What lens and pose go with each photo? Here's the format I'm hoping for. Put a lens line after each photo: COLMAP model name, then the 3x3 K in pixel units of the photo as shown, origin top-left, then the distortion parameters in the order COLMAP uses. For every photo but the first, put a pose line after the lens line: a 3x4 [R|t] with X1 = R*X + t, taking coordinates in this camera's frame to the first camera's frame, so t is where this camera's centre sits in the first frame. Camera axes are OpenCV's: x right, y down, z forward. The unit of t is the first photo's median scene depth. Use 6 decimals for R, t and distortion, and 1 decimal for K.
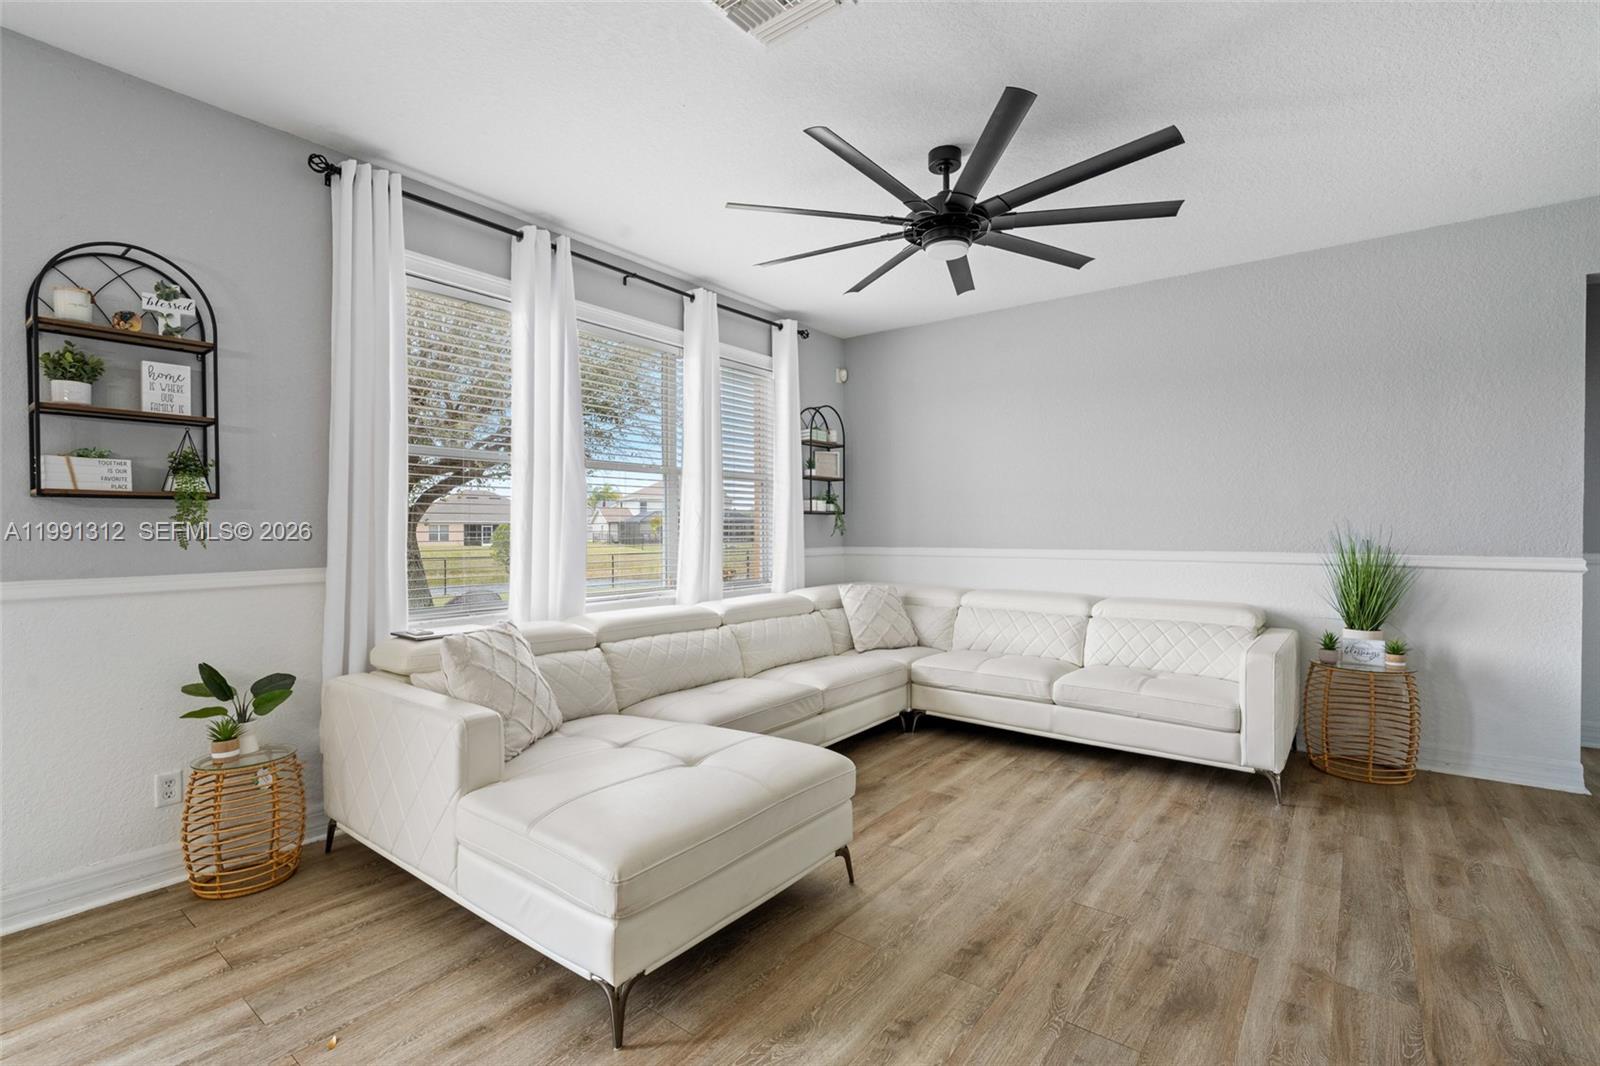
lens RADIAL K [[714.8, 0, 801.9], [0, 714.8, 541.5], [0, 0, 1]] dist [-0.001743, -0.000038]
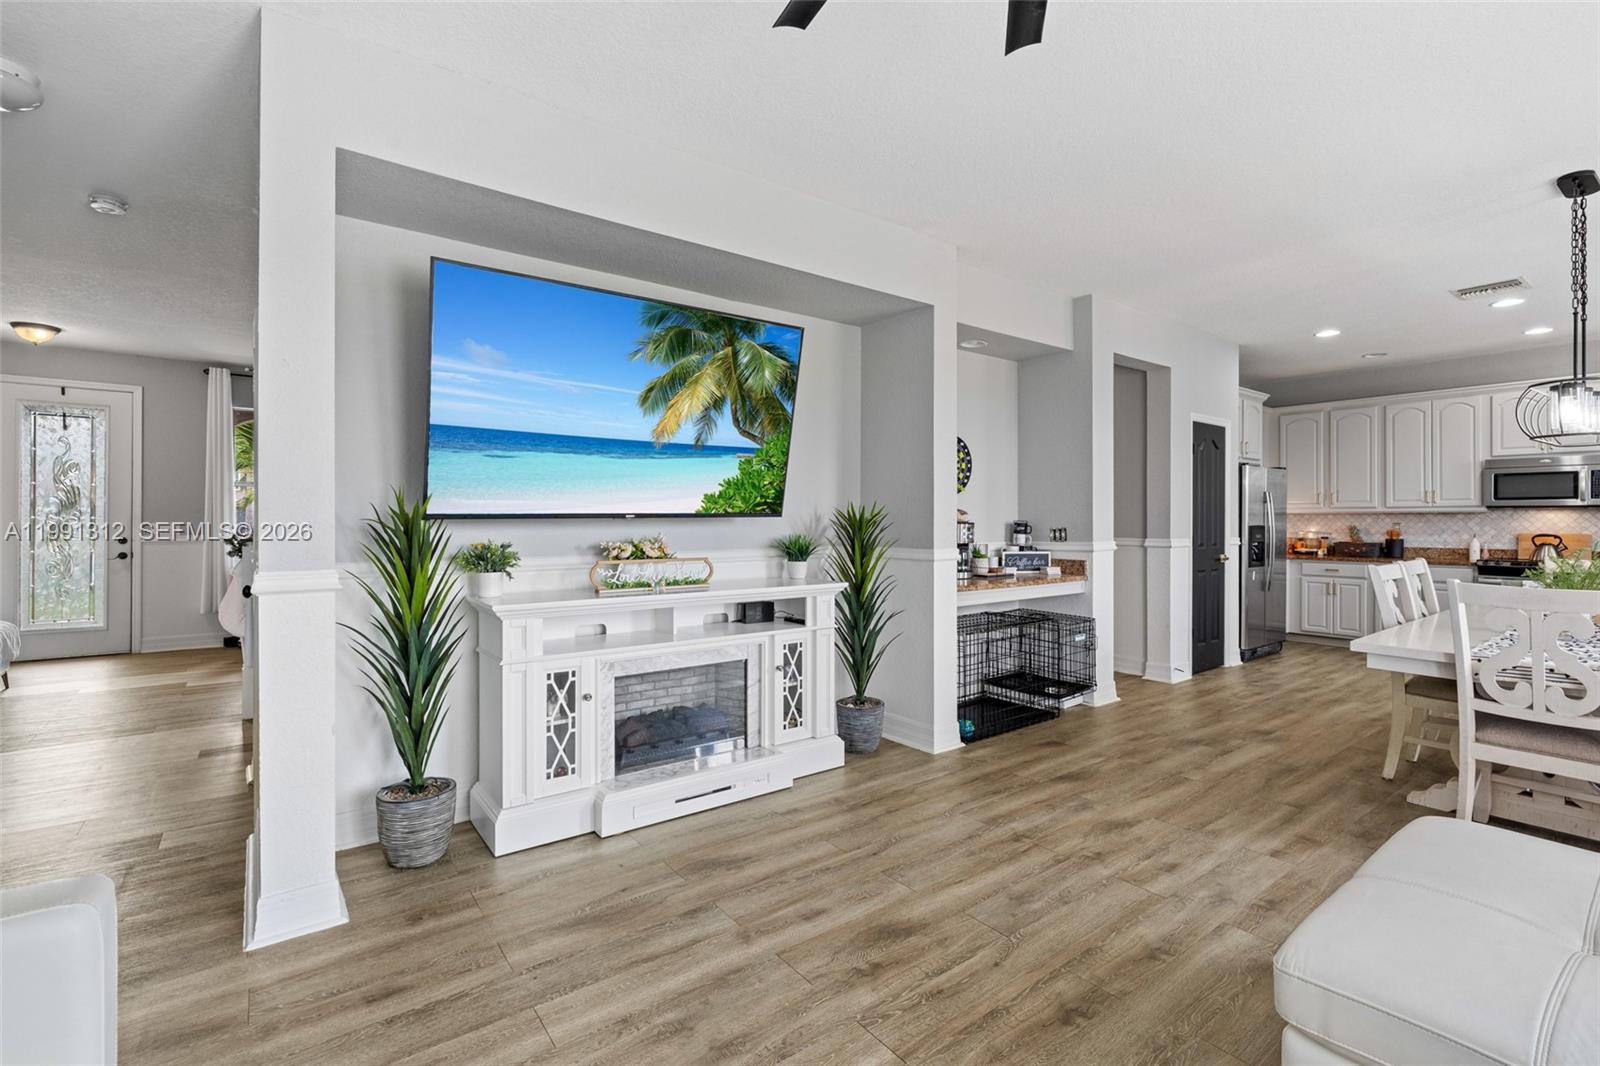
lens RADIAL K [[728.7, 0, 799.2], [0, 728.7, 511.7], [0, 0, 1]] dist [0.000978, 0.000522]
pose [[-0.965392, 0.003911, 0.260774, 0.291008], [0.005247, 0.999976, 0.004429, -0.035204], [-0.260750, 0.005644, -0.965390, 1.706885]]
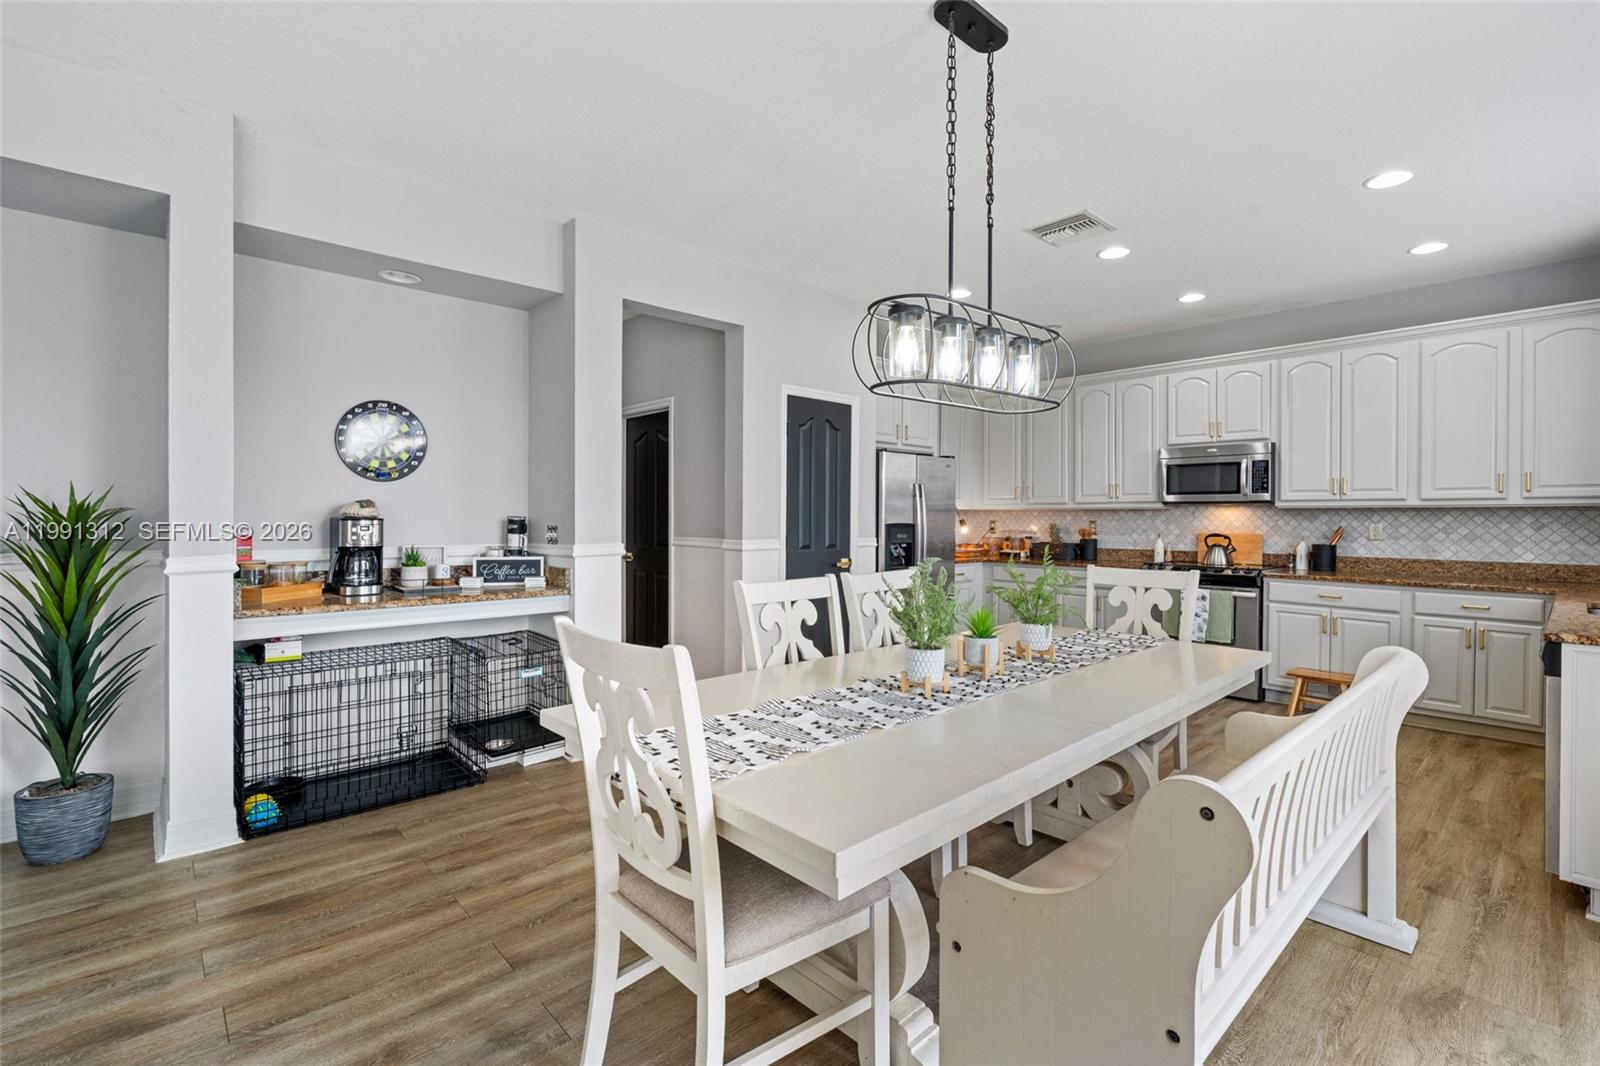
lens RADIAL K [[723.1, 0, 802.3], [0, 723.1, 516.6], [0, 0, 1]] dist [-0.002921, -0.000041]
pose [[-0.984954, -0.000853, 0.172815, -0.715523], [0.001593, 0.999901, 0.014012, -0.017306], [-0.172809, 0.014077, -0.984855, 0.946879]]
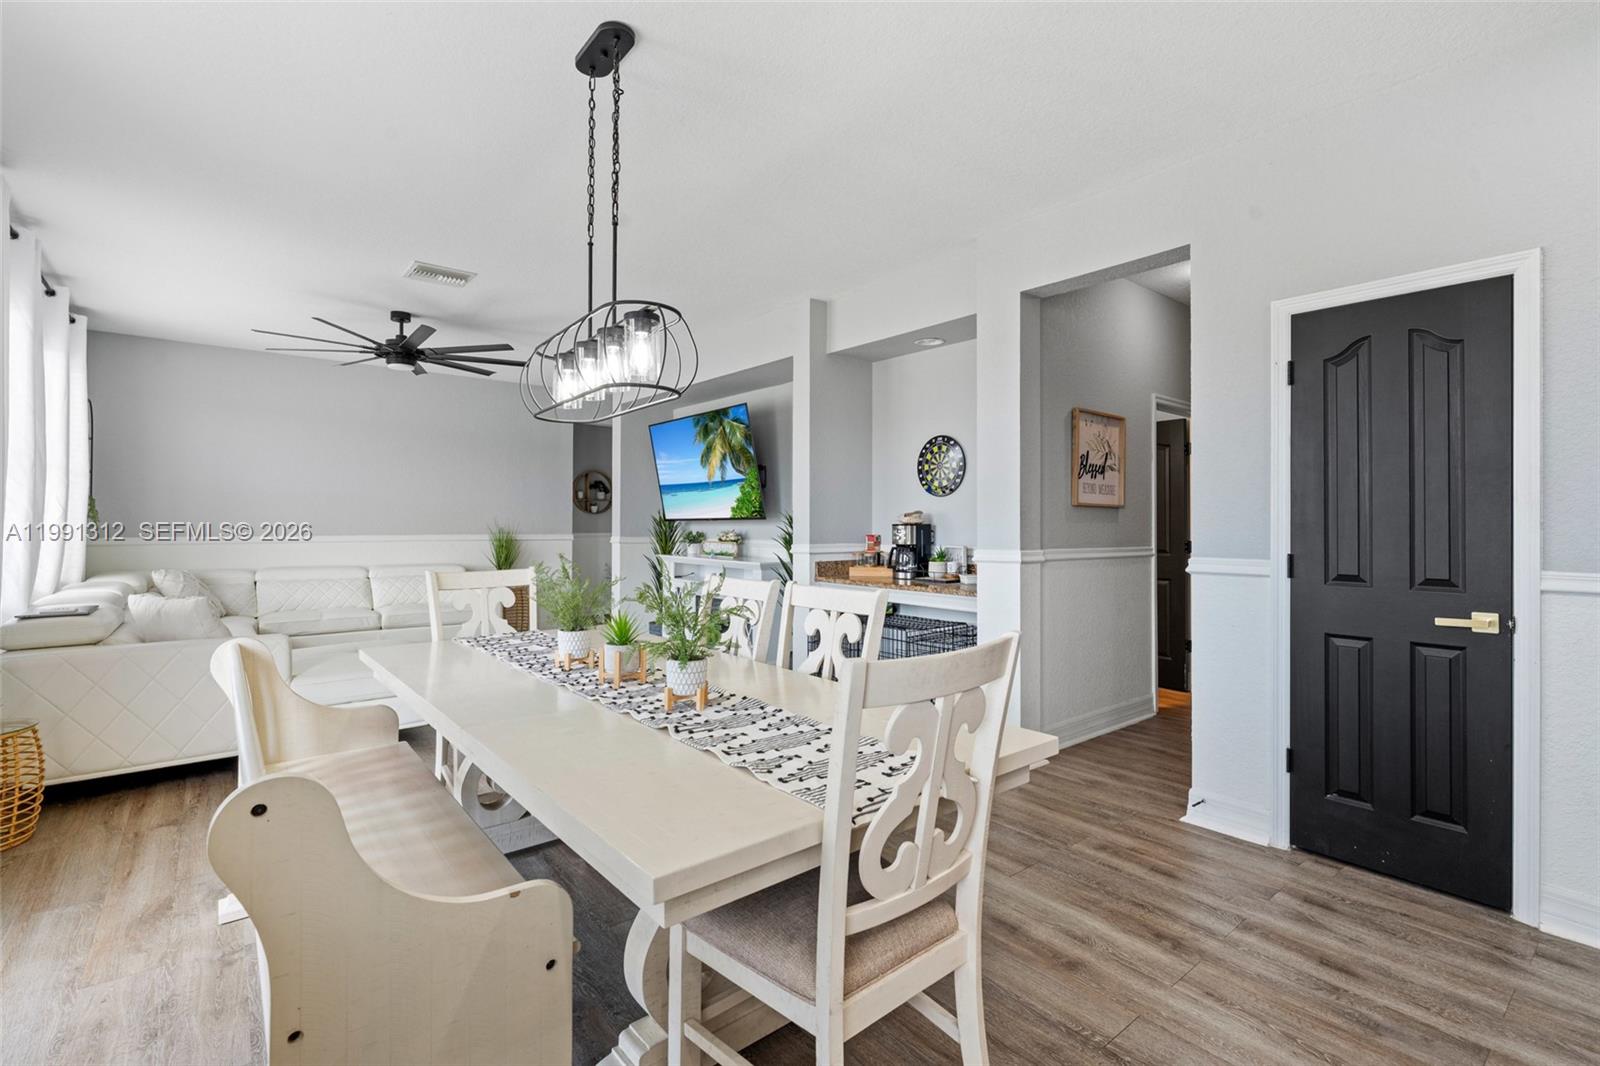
lens RADIAL K [[730.6, 0, 794.5], [0, 730.6, 520.7], [0, 0, 1]] dist [-0.001232, 0.000235]
pose [[0.240336, 0.005632, 0.970673, -1.641759], [0.010552, 0.999909, -0.008415, 0.009045], [-0.970632, 0.012265, 0.240255, -0.483317]]
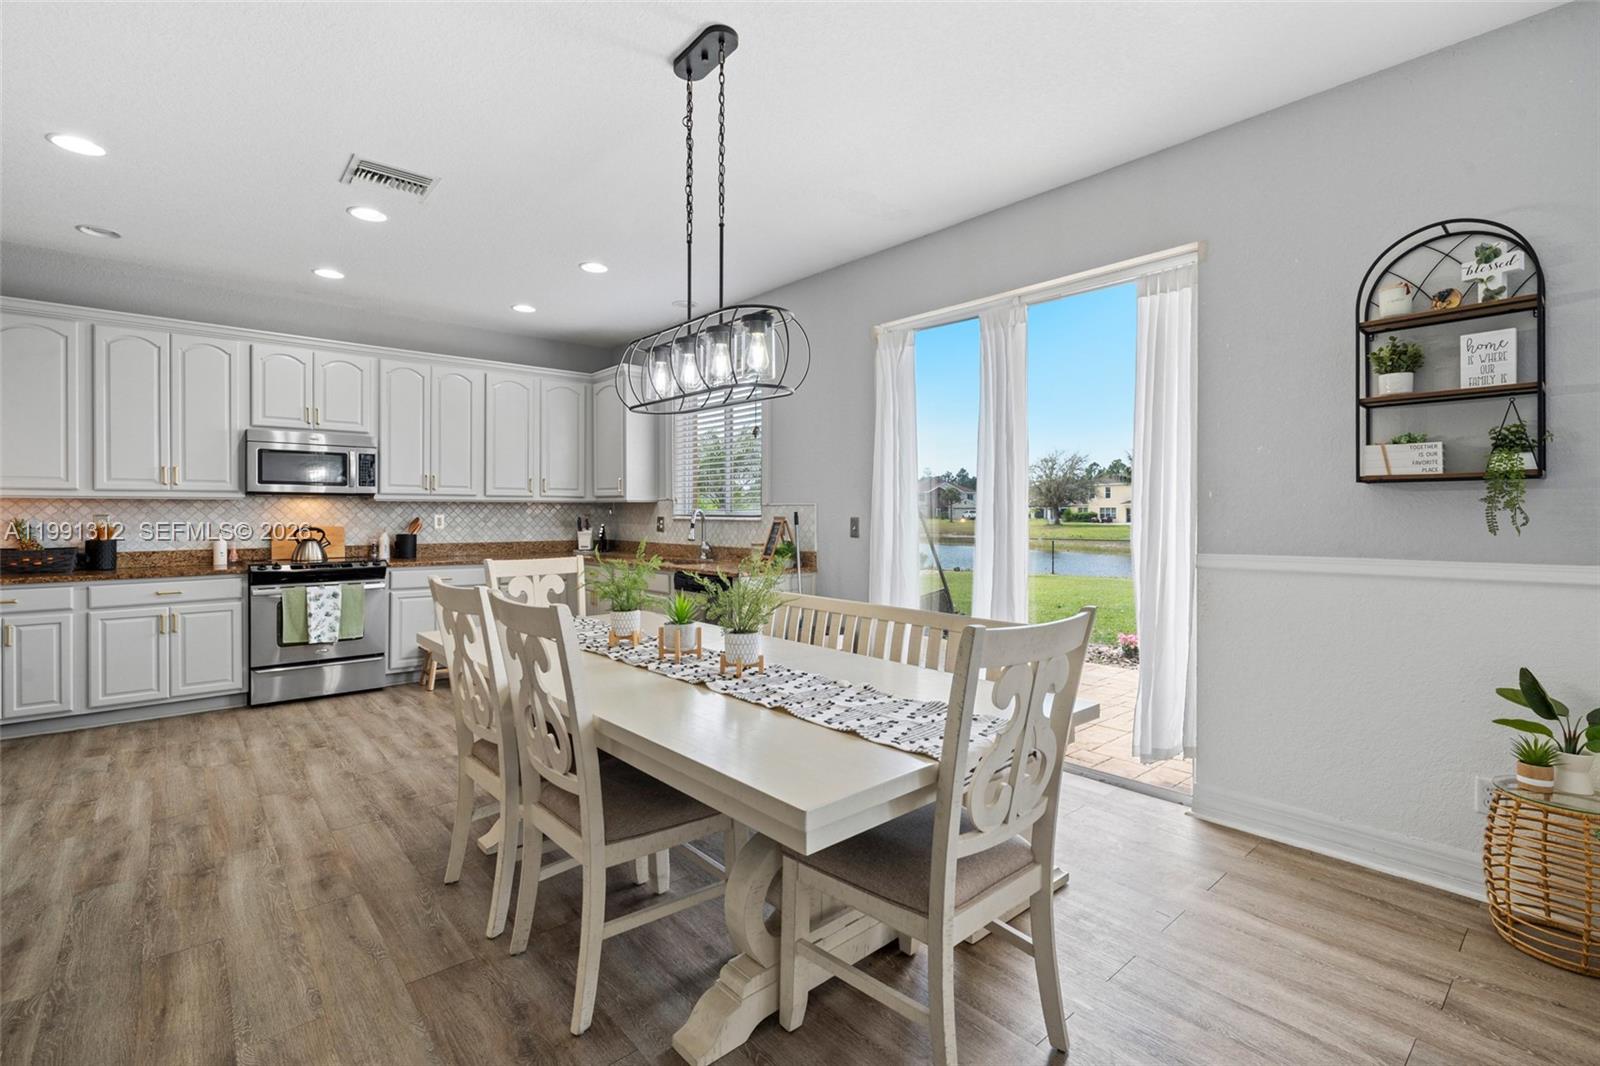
lens RADIAL K [[723.1, 0, 802.3], [0, 723.1, 516.6], [0, 0, 1]] dist [-0.002921, -0.000041]
pose [[-0.194007, 0.009321, -0.980956, 0.192439], [-0.015490, 0.999801, 0.012564, -0.010237], [0.980878, 0.017633, -0.193824, 0.324183]]
